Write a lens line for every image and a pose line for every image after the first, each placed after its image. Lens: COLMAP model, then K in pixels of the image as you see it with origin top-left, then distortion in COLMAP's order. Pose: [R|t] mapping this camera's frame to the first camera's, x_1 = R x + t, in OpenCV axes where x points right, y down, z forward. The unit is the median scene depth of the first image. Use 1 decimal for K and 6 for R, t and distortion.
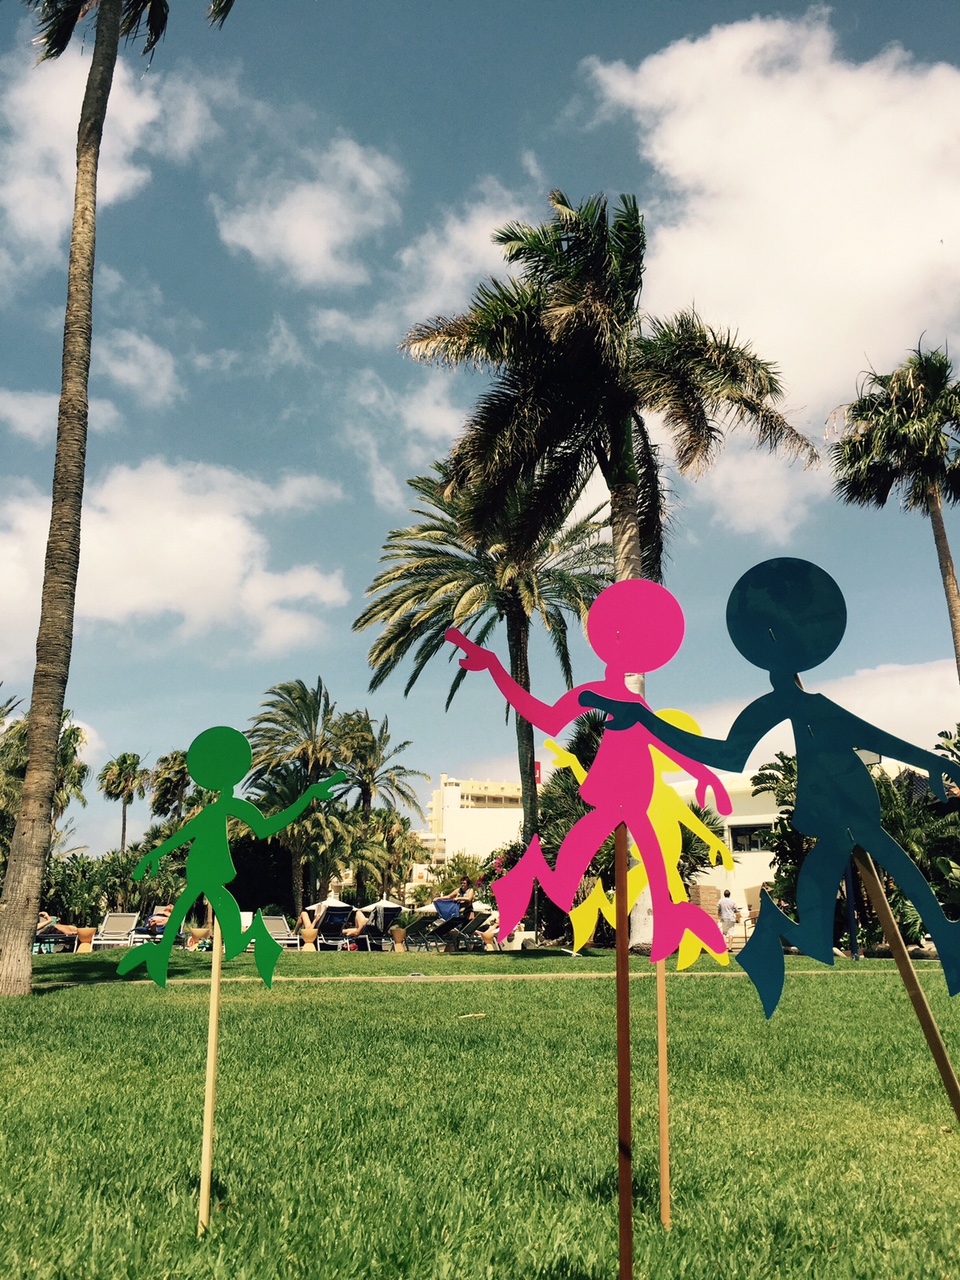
lens RADIAL K [[1087.4, 0, 483.4], [0, 1087.4, 645.1], [0, 0, 1]] dist [0.068318, -0.065148]
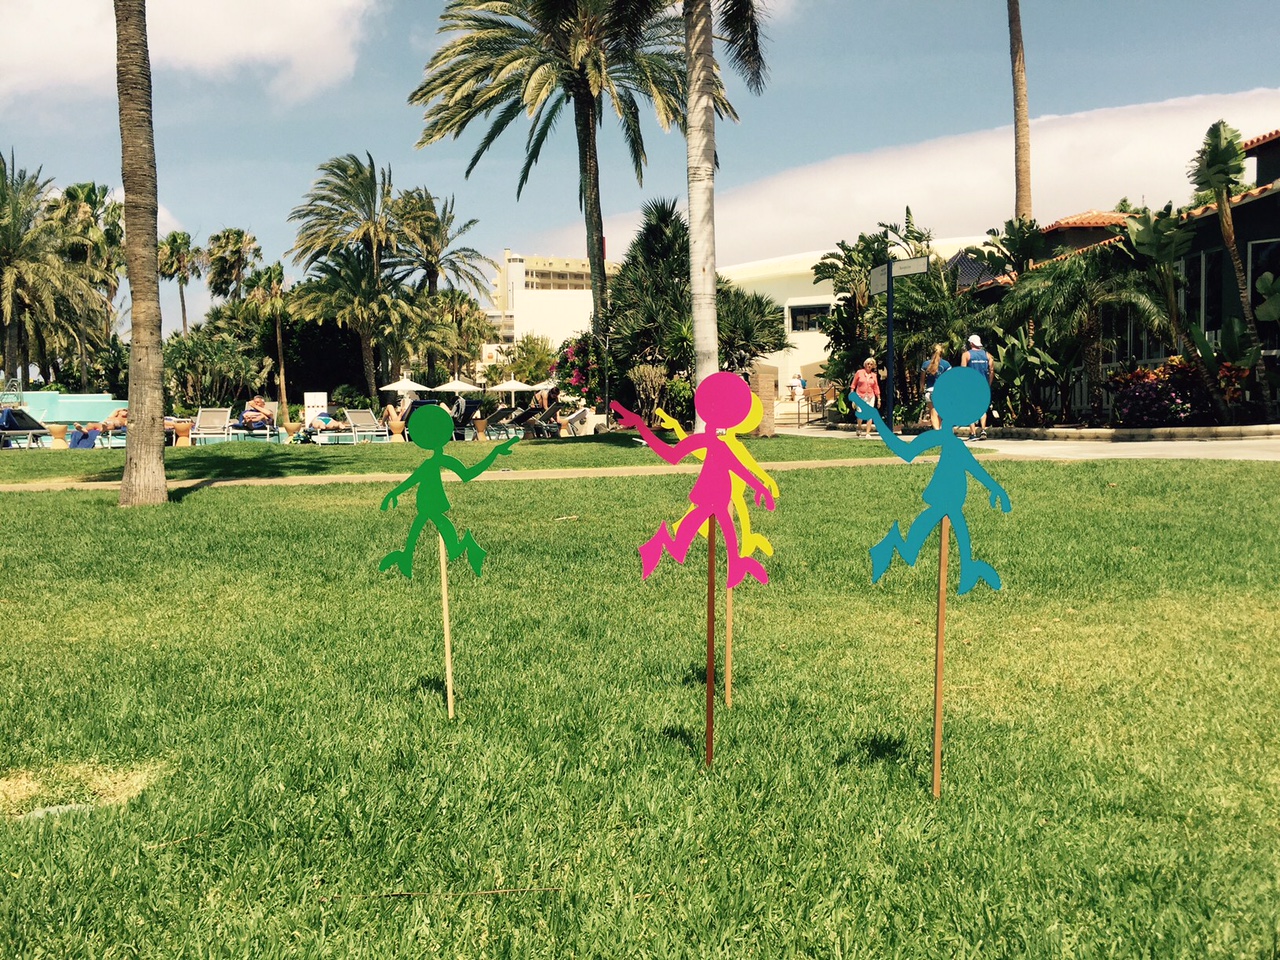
lens RADIAL K [[1087.4, 0, 636.5], [0, 1087.4, 473.8], [0, 0, 1]] dist [0.068318, -0.065148]
pose [[0.996780, -0.020485, 0.077530, -0.005879], [-0.005211, 0.948230, 0.317541, -0.020410], [-0.080021, -0.316923, 0.945070, -0.027595]]
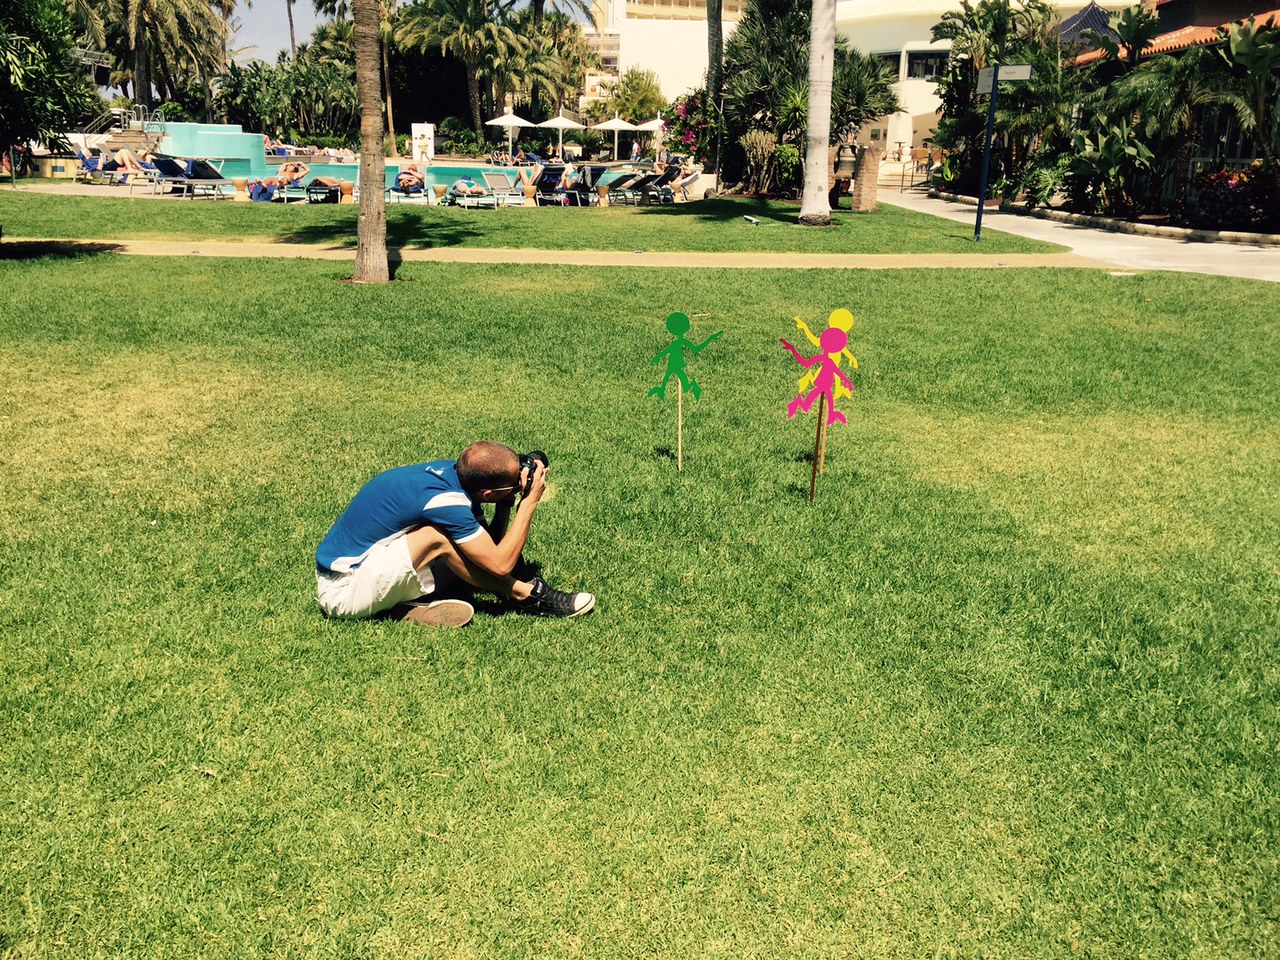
lens RADIAL K [[1087.4, 0, 632.5], [0, 1087.4, 479.1], [0, 0, 1]] dist [0.068318, -0.065148]
pose [[0.999738, 0.022515, -0.004151, -0.023137], [-0.016739, 0.842551, 0.538356, -0.072431], [0.015618, -0.538145, 0.842707, -0.106394]]
